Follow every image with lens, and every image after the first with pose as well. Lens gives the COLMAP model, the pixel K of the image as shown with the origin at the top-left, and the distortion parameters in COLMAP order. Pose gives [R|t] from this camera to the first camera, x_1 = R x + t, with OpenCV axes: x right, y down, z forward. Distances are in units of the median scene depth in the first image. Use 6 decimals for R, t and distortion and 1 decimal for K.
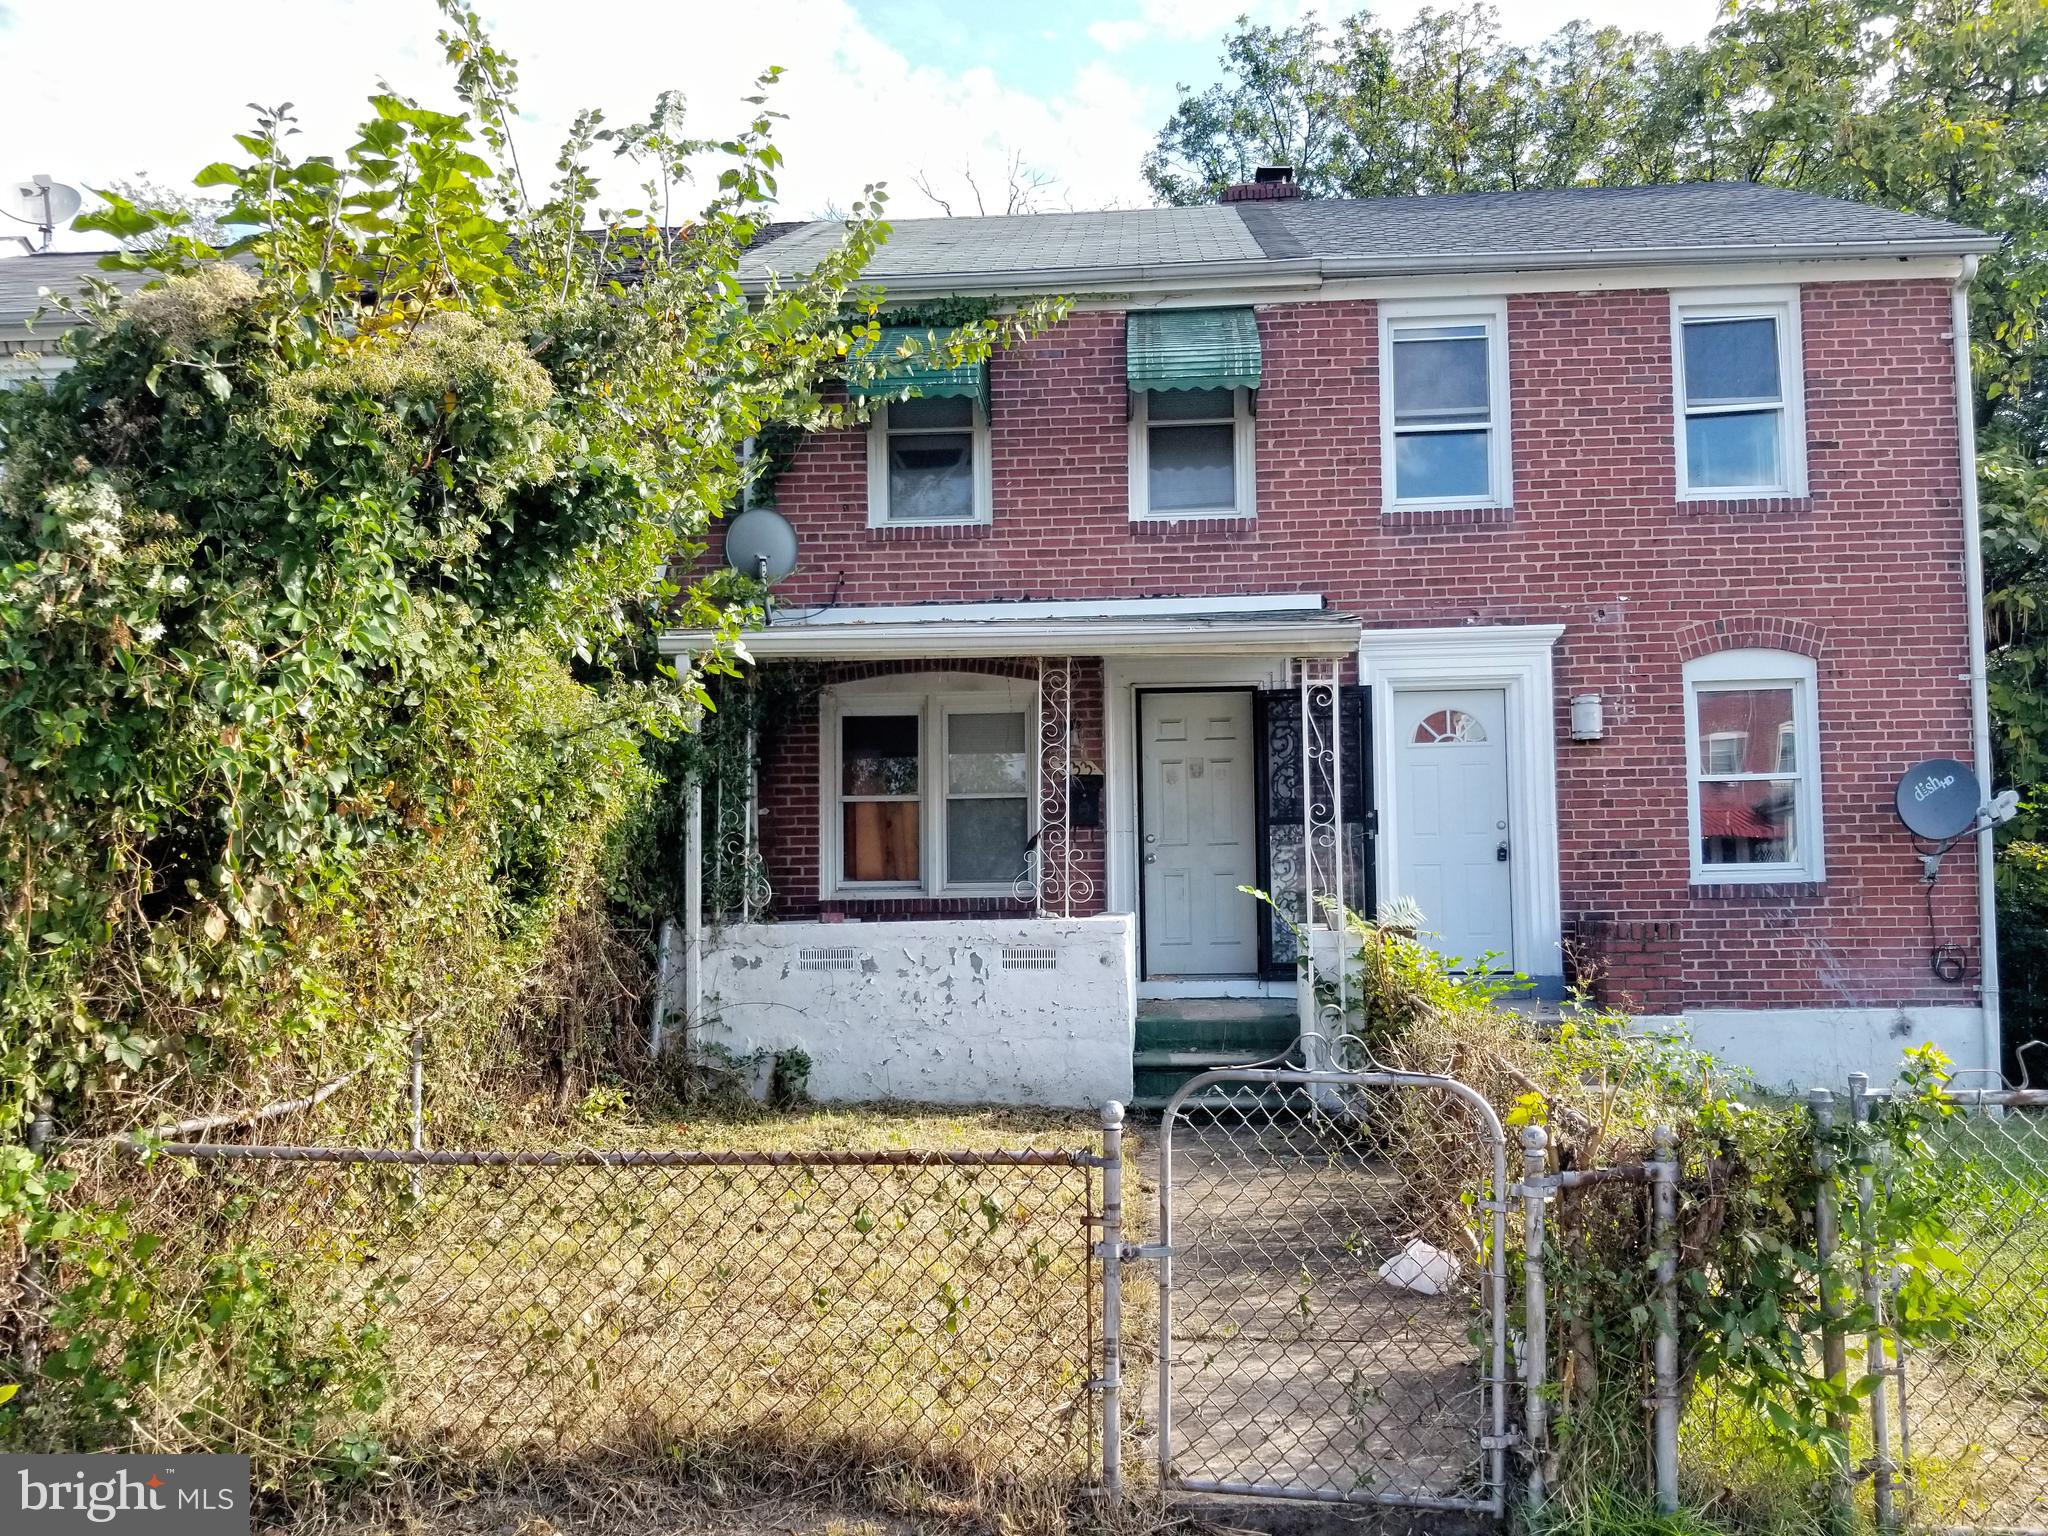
lens RADIAL K [[1544.8, 0, 1023.7], [0, 1544.8, 828.6], [0, 0, 1]] dist [0.097293, -0.183217]
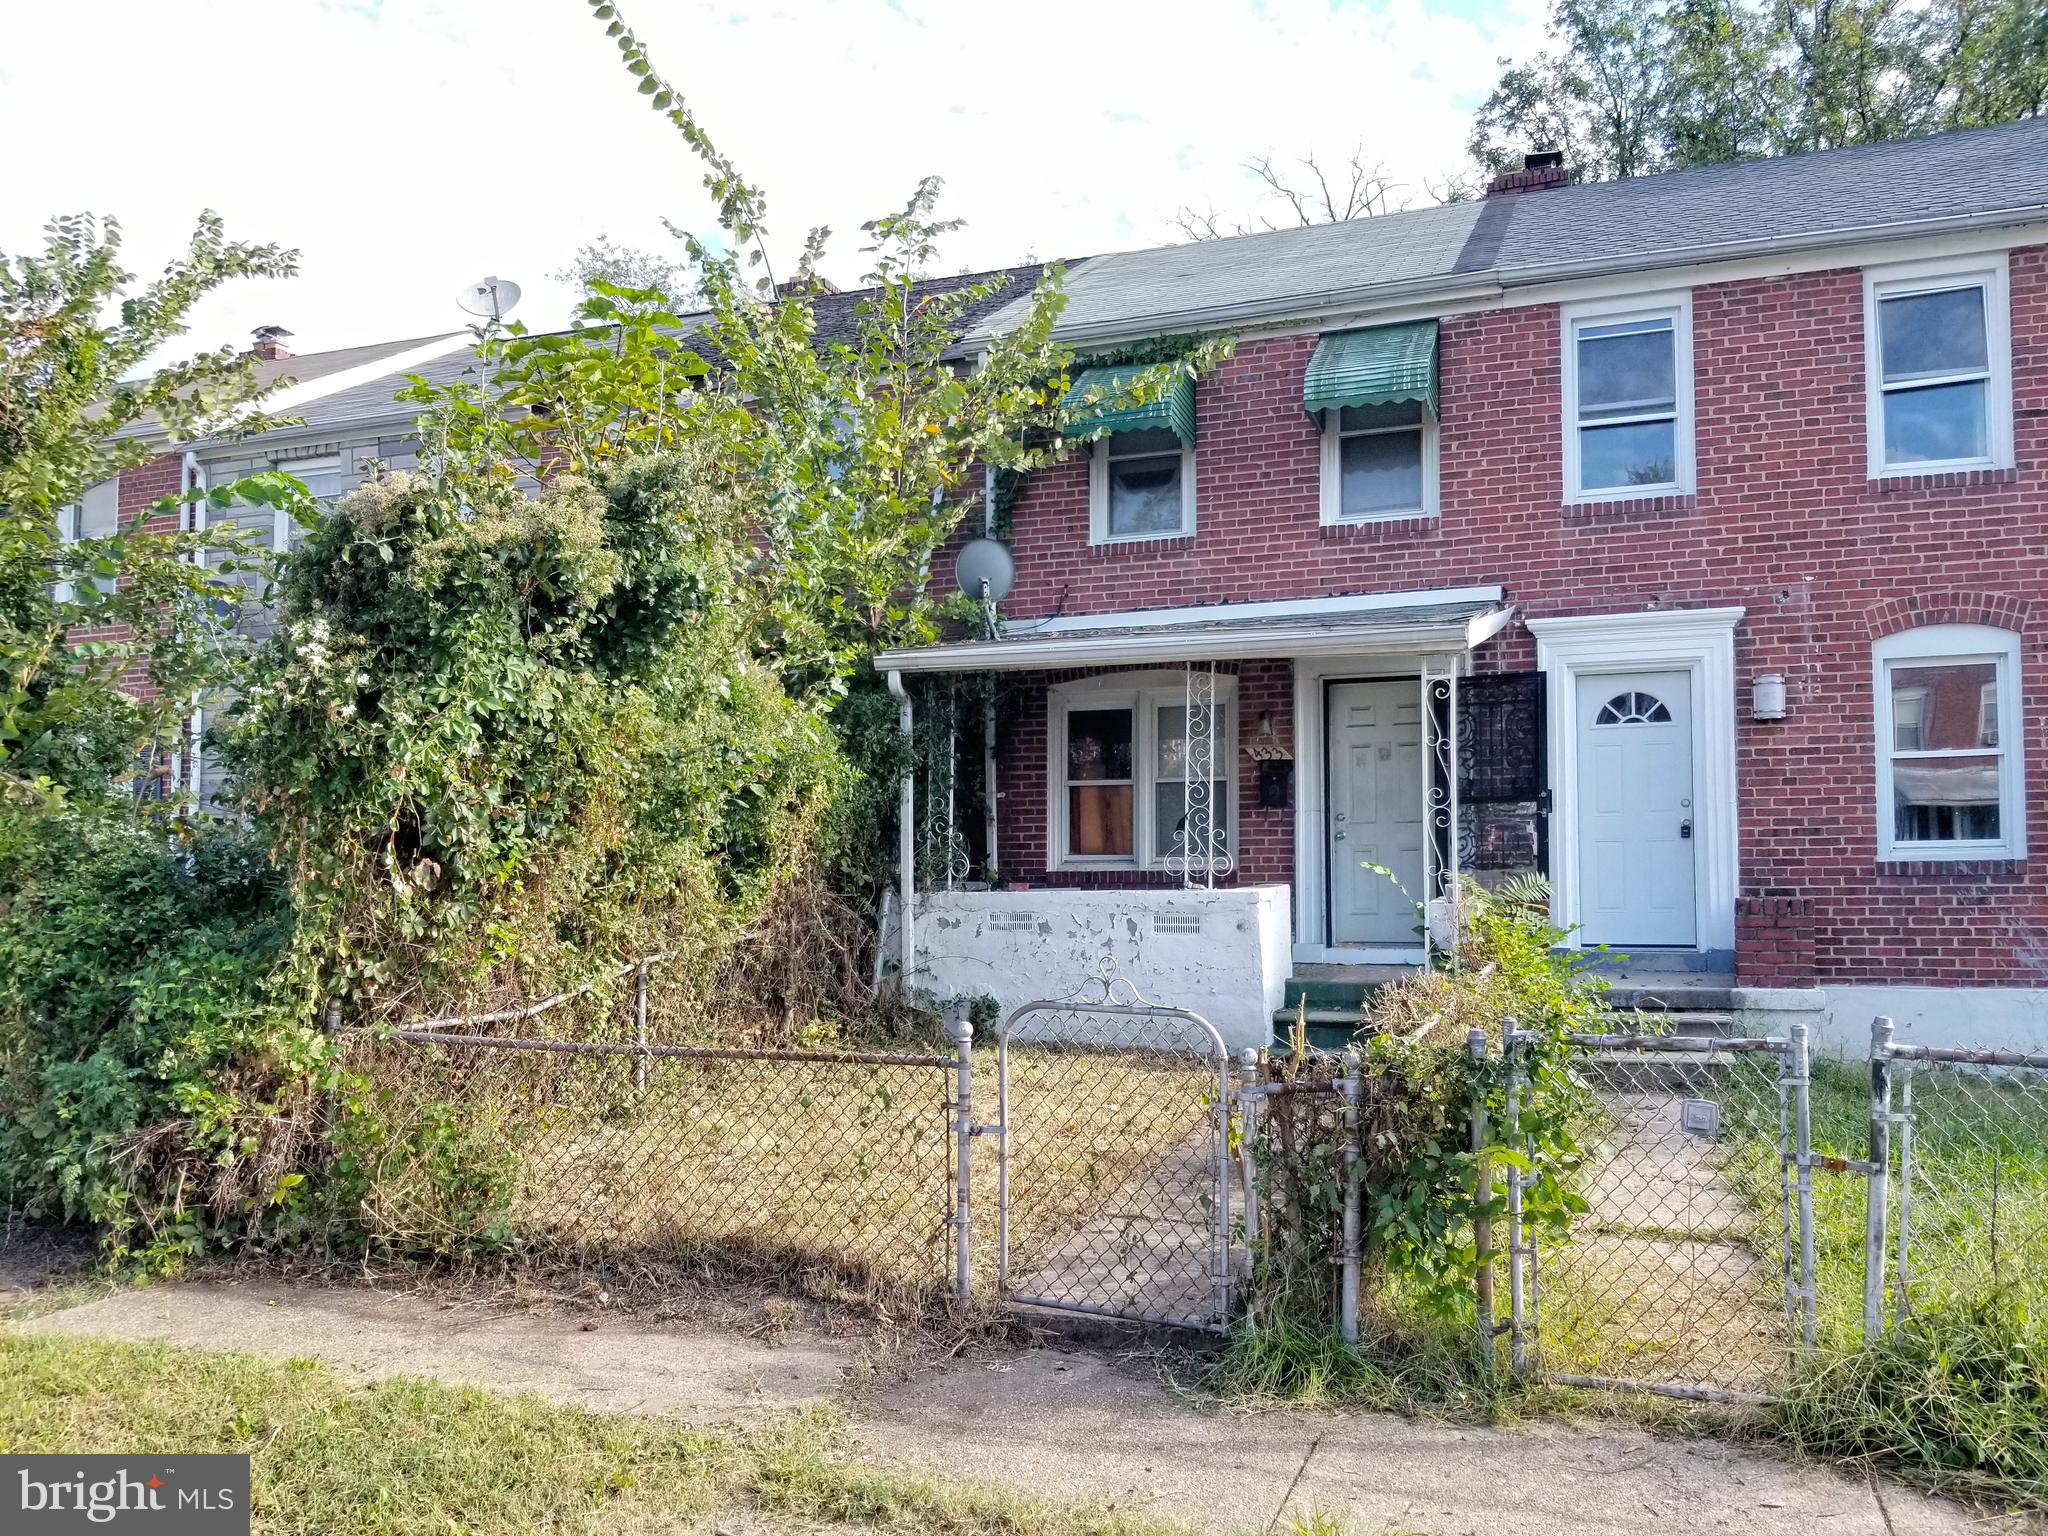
lens RADIAL K [[1592.0, 0, 1071.0], [0, 1592.0, 816.6], [0, 0, 1]] dist [0.094966, -0.184657]
pose [[0.962129, -0.002564, -0.272581, 0.208913], [0.006682, 0.999877, 0.014179, -0.011174], [0.272511, -0.015463, 0.962028, -0.137059]]
